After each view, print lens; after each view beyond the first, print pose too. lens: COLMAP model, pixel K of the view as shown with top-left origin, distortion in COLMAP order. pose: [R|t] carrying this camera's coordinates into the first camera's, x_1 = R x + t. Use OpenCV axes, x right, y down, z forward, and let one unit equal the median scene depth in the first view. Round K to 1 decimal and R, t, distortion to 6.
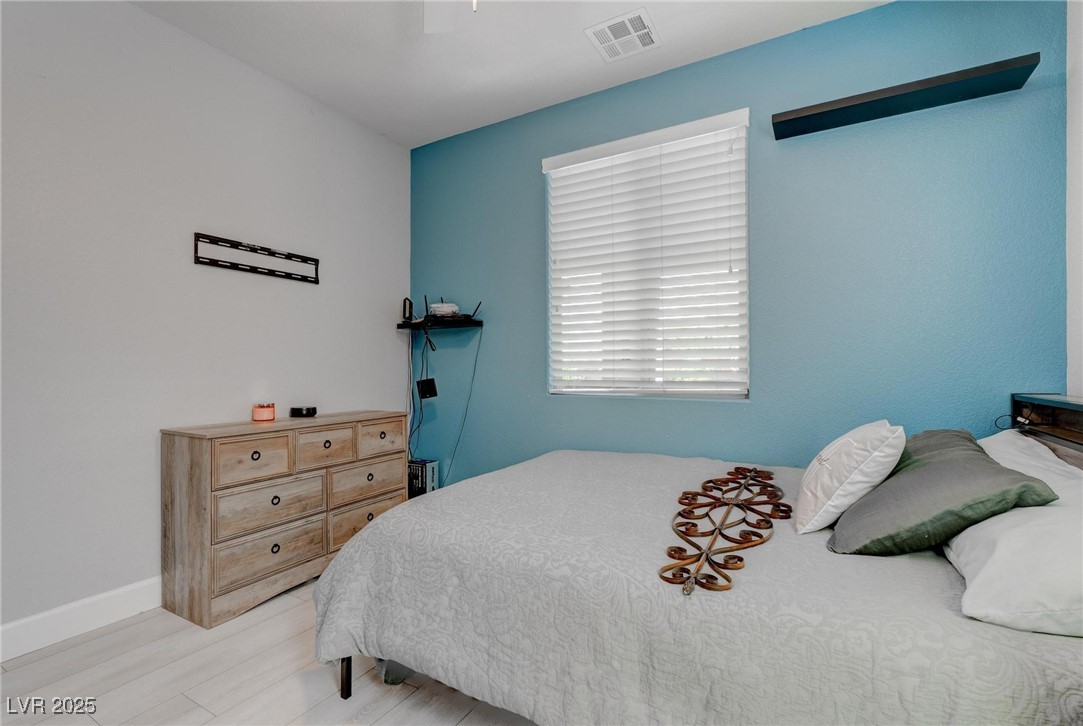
lens RADIAL K [[491.1, 0, 538.9], [0, 491.1, 373.8], [0, 0, 1]] dist [-0.025550, 0.008207]
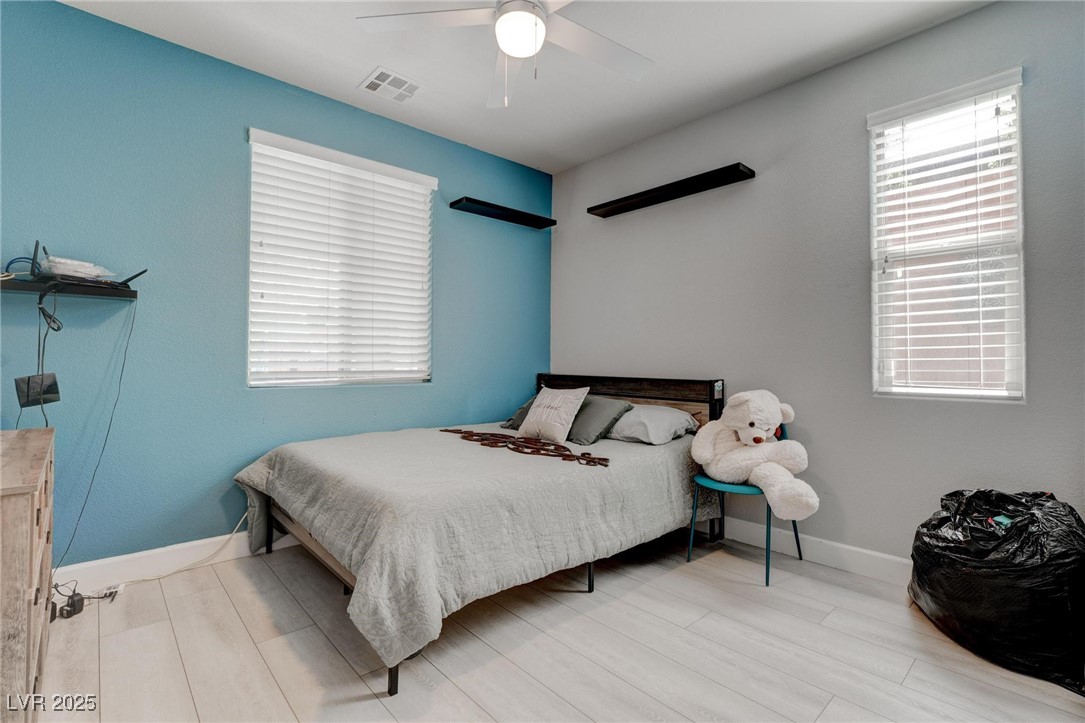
lens RADIAL K [[492.0, 0, 538.6], [0, 492.0, 353.8], [0, 0, 1]] dist [-0.025550, 0.008207]
pose [[0.310439, 0.017644, 0.950430, -0.796470], [0.002048, 0.999813, -0.019230, -0.002843], [-0.950591, 0.007916, 0.310344, 0.258491]]
